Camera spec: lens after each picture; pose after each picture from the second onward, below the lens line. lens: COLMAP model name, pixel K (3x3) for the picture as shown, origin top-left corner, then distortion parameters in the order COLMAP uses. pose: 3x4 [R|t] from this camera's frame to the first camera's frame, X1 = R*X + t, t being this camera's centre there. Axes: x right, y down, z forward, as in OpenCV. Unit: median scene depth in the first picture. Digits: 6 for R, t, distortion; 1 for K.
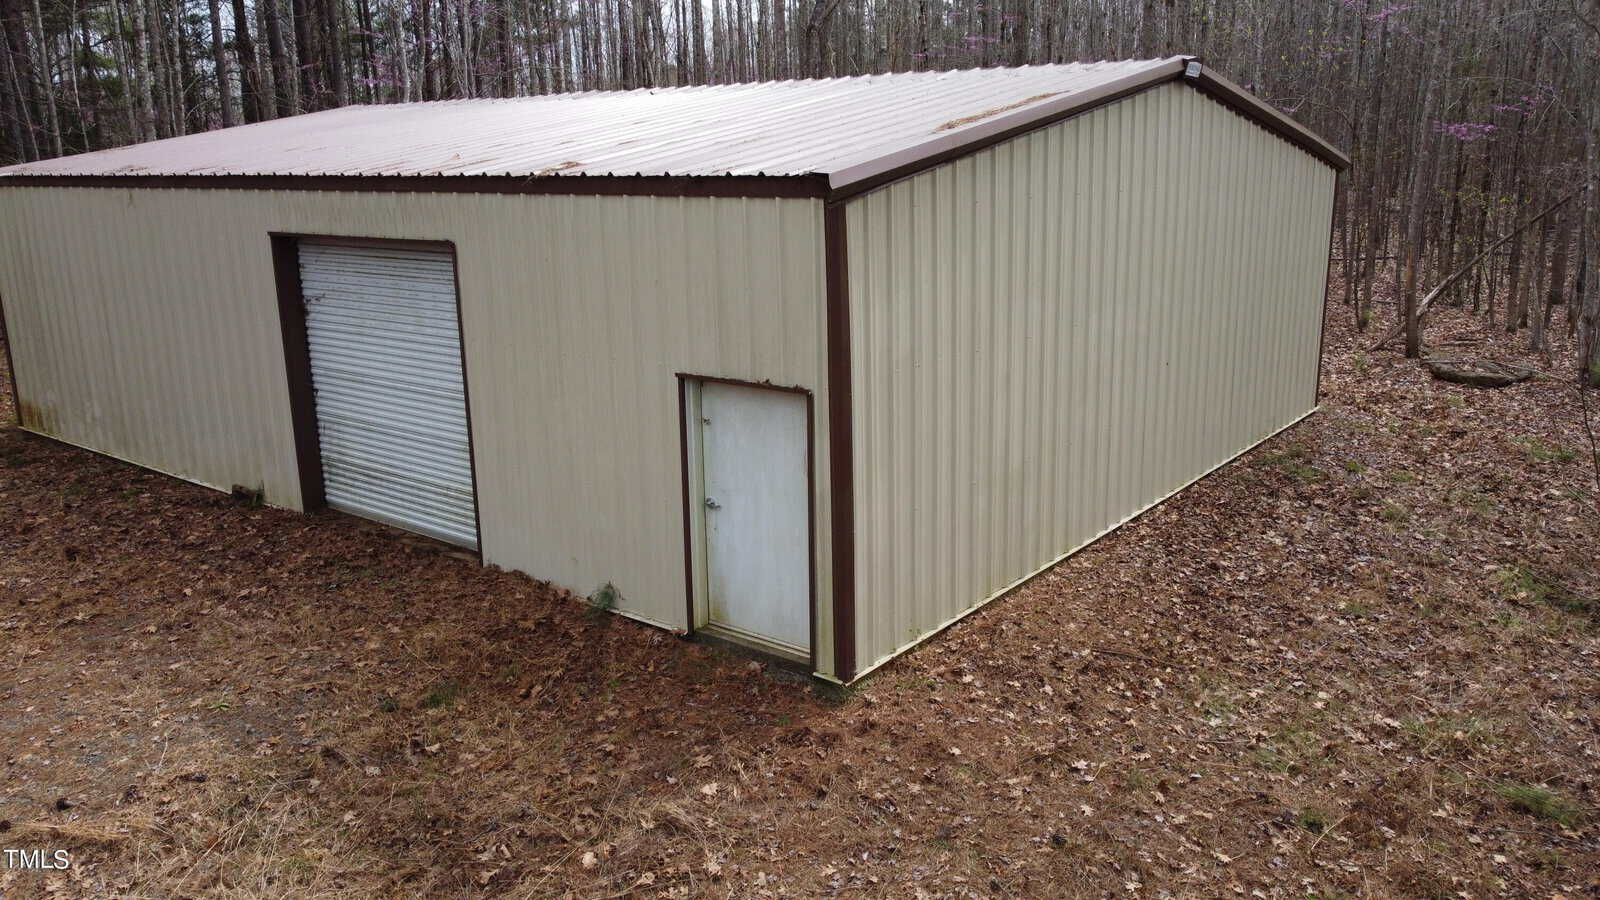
lens RADIAL K [[1222.4, 0, 797.2], [0, 1222.4, 445.7], [0, 0, 1]] dist [0.004579, -0.004649]
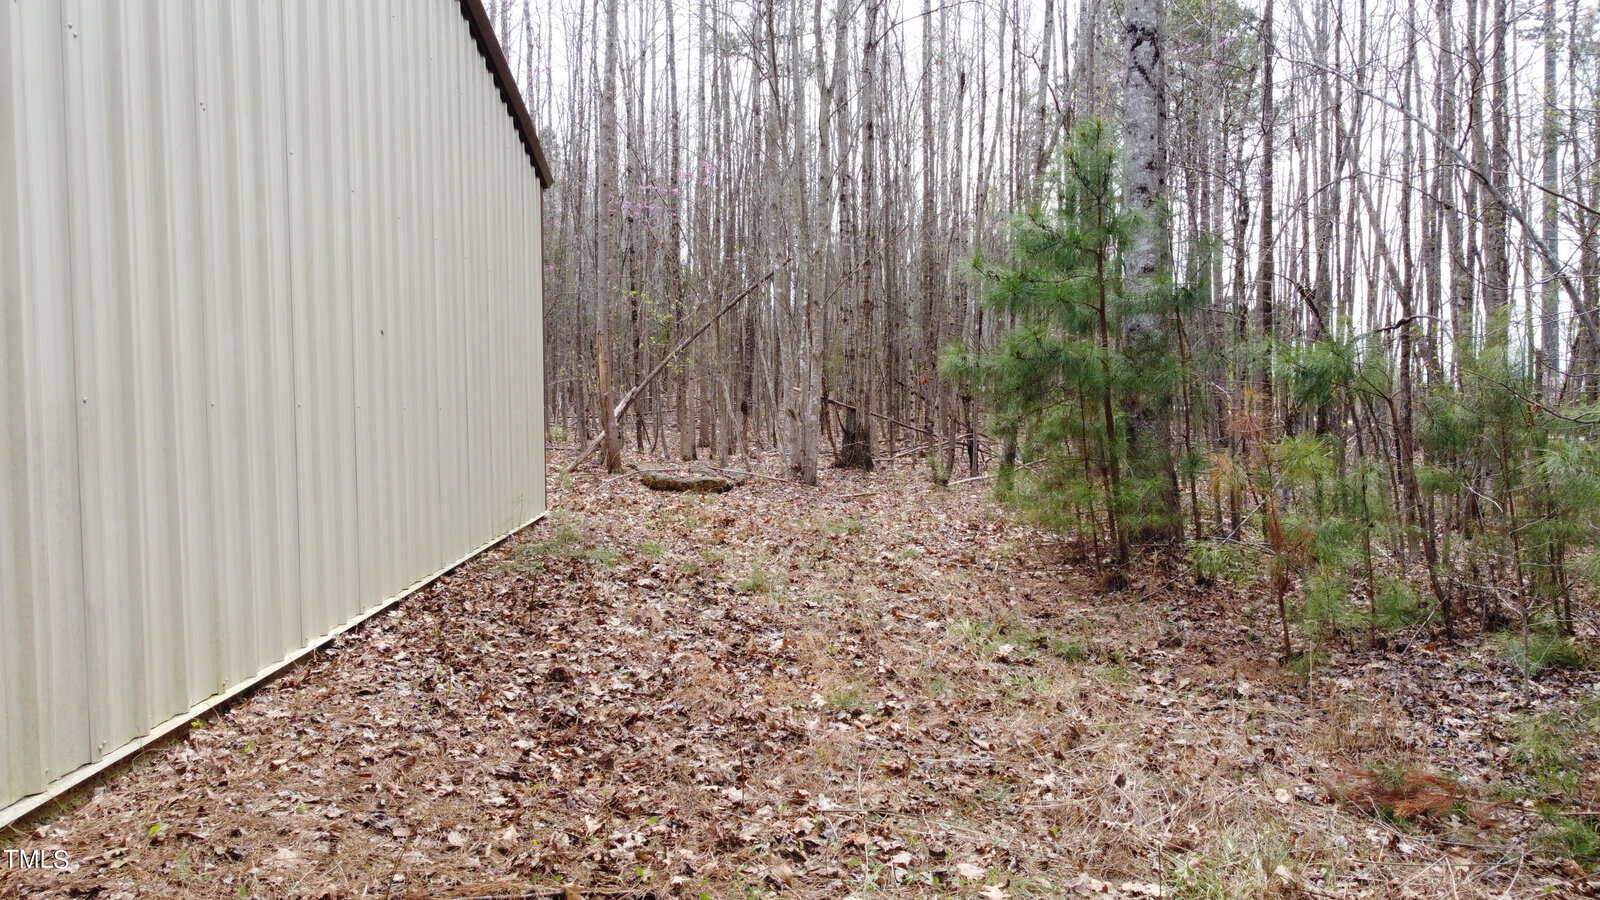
lens RADIAL K [[1222.4, 0, 803.7], [0, 1222.4, 451.5], [0, 0, 1]] dist [0.004579, -0.004649]
pose [[0.750554, -0.017935, 0.660565, 0.119330], [0.153601, 0.976986, -0.148000, 0.112439], [-0.642709, 0.212546, 0.736036, 0.660179]]
